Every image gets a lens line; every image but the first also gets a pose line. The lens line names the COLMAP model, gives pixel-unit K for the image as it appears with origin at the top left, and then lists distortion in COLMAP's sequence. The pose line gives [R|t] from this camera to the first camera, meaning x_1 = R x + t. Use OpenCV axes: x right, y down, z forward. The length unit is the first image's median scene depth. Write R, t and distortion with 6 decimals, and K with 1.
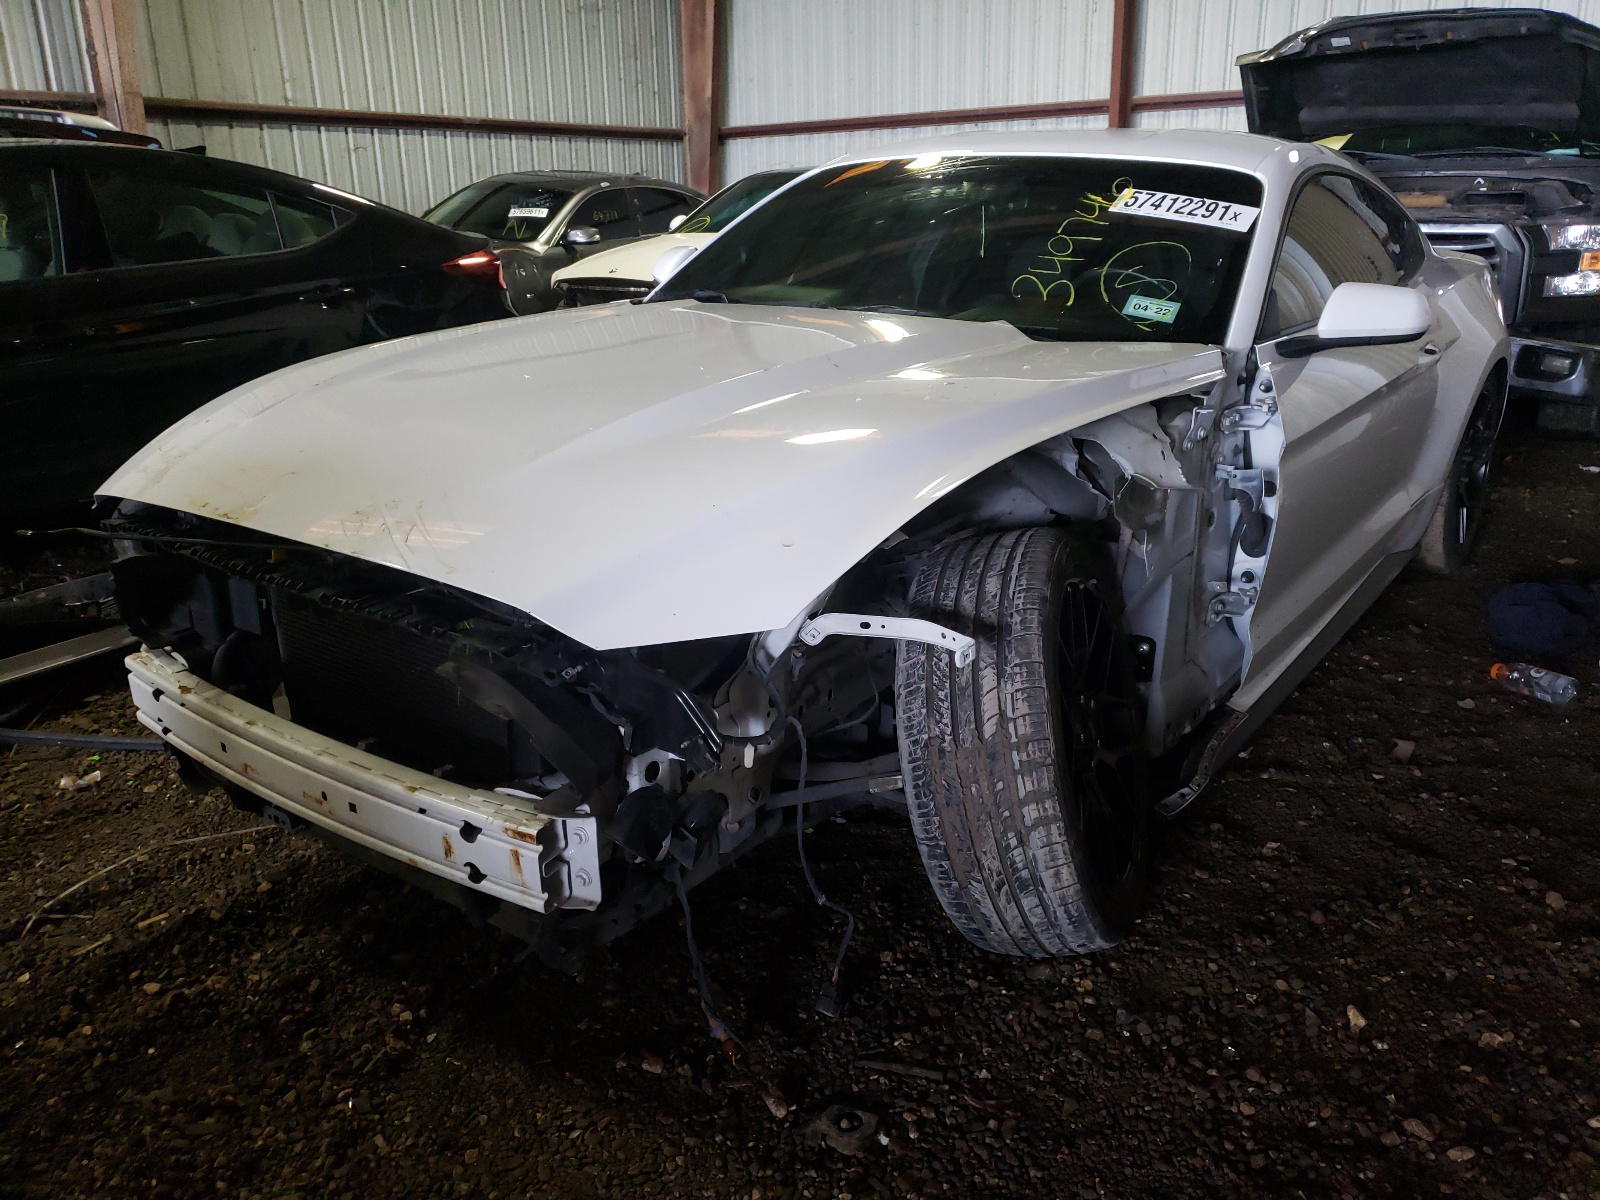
lens RADIAL K [[1293.3, 0, 797.7], [0, 1293.3, 597.7], [0, 0, 1]] dist [0.009664, 0.018559]
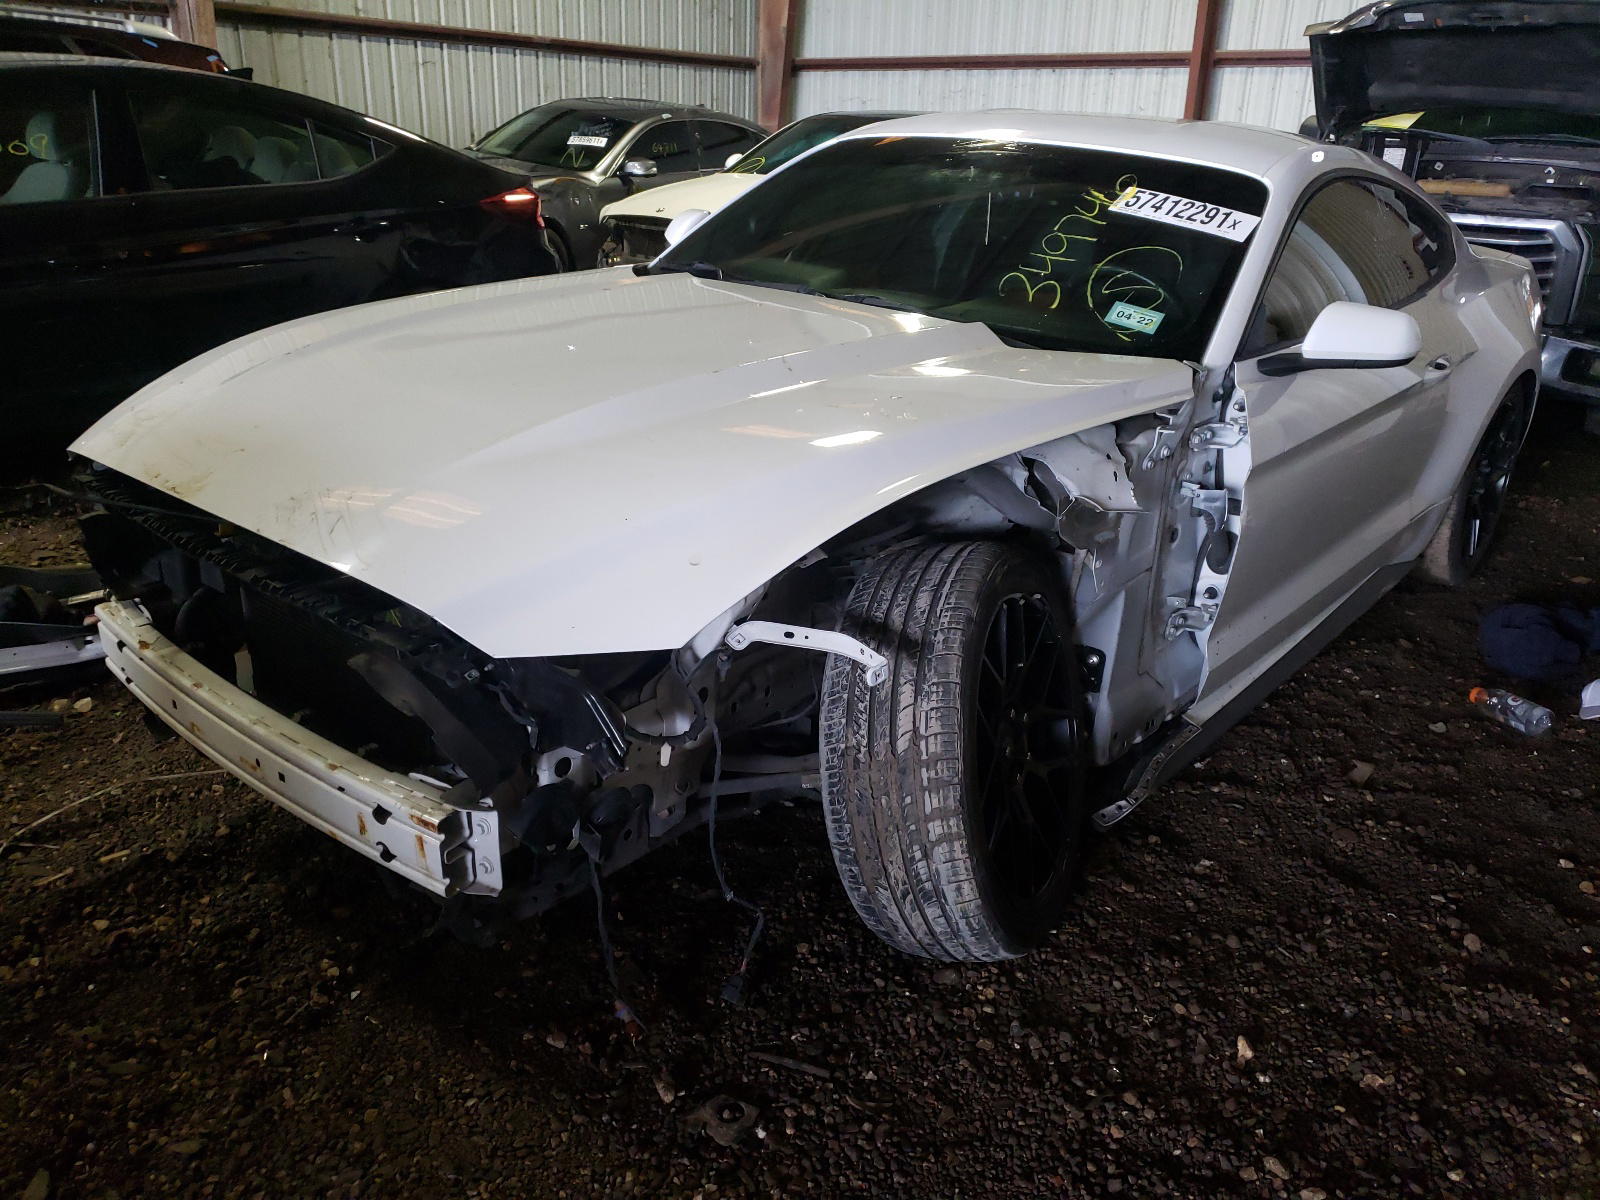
lens RADIAL K [[1293.3, 0, 803.9], [0, 1293.3, 599.7], [0, 0, 1]] dist [0.009664, 0.018559]
pose [[0.996893, 0.068460, -0.038946, 0.086662], [-0.066263, 0.996277, 0.055158, -0.053552], [0.042577, -0.052406, 0.997718, -0.012918]]
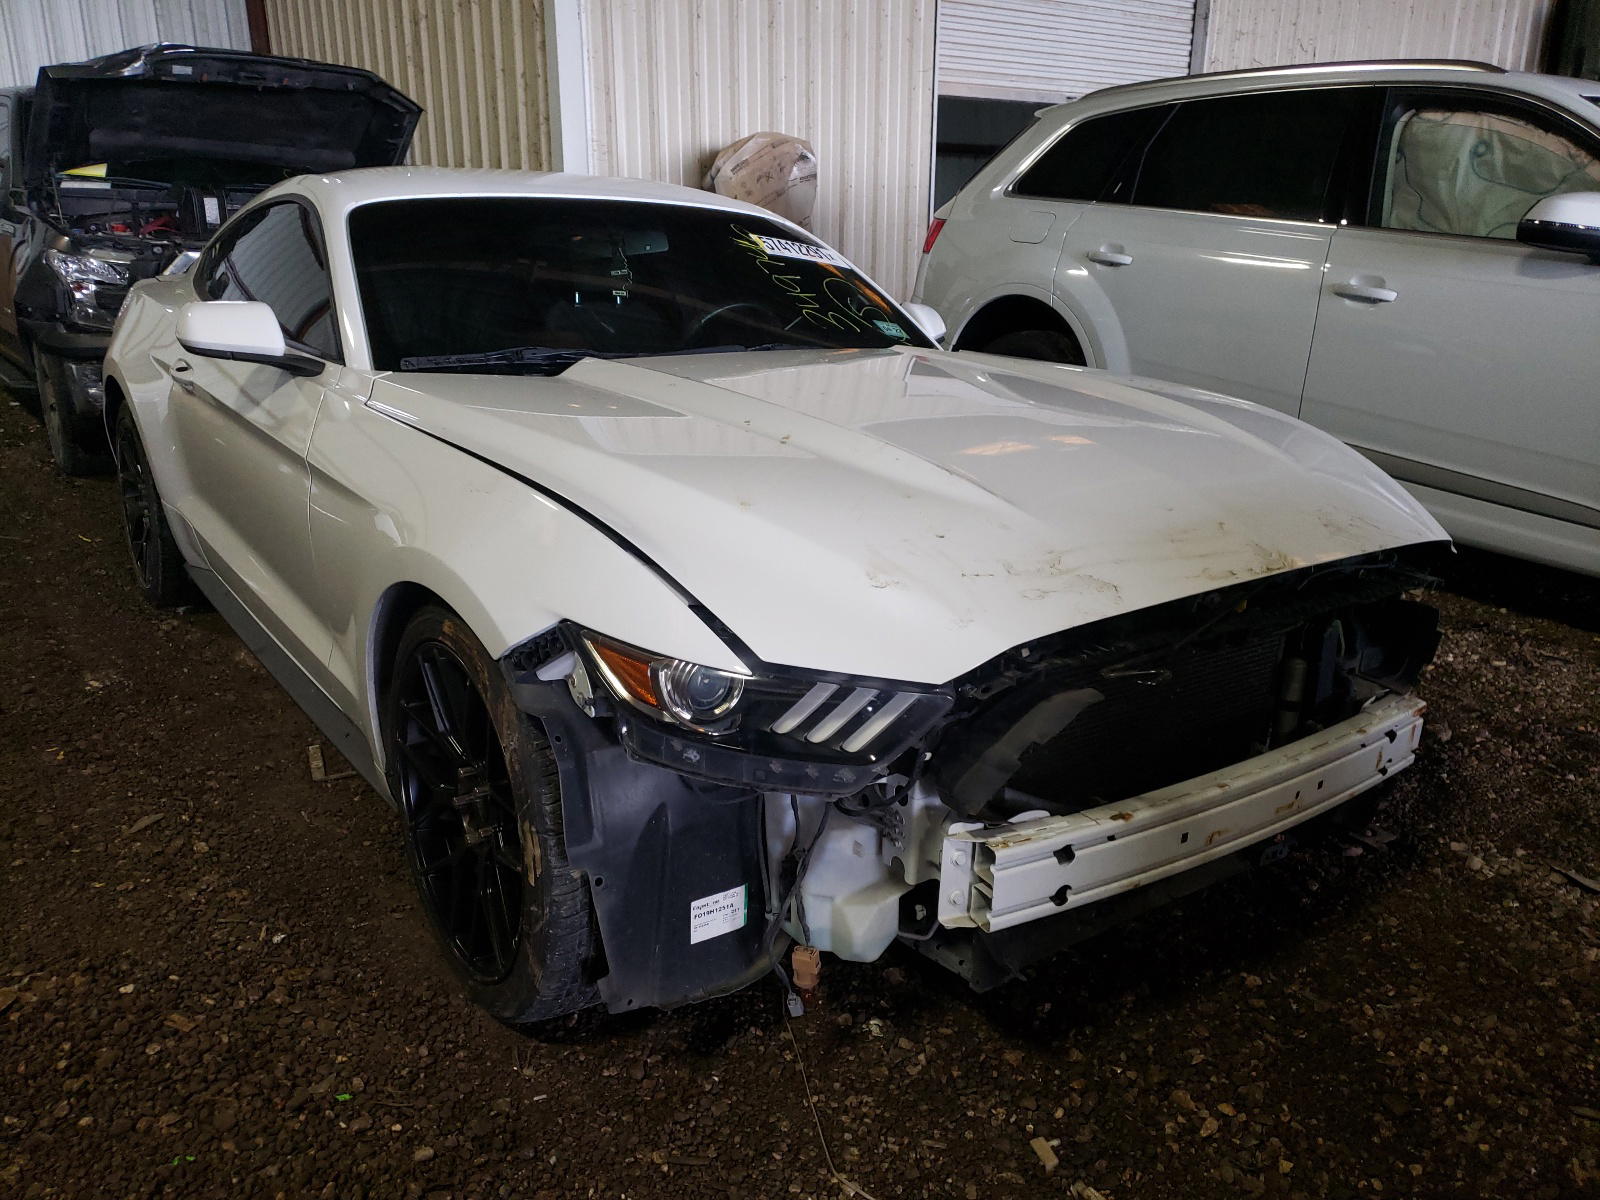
lens RADIAL K [[1293.3, 0, 801.1], [0, 1293.3, 612.1], [0, 0, 1]] dist [0.009664, 0.018559]
pose [[0.280835, -0.263861, 0.922772, -1.202450], [0.268008, 0.944778, 0.188589, -0.258906], [-0.921577, 0.194349, 0.336044, 0.816778]]
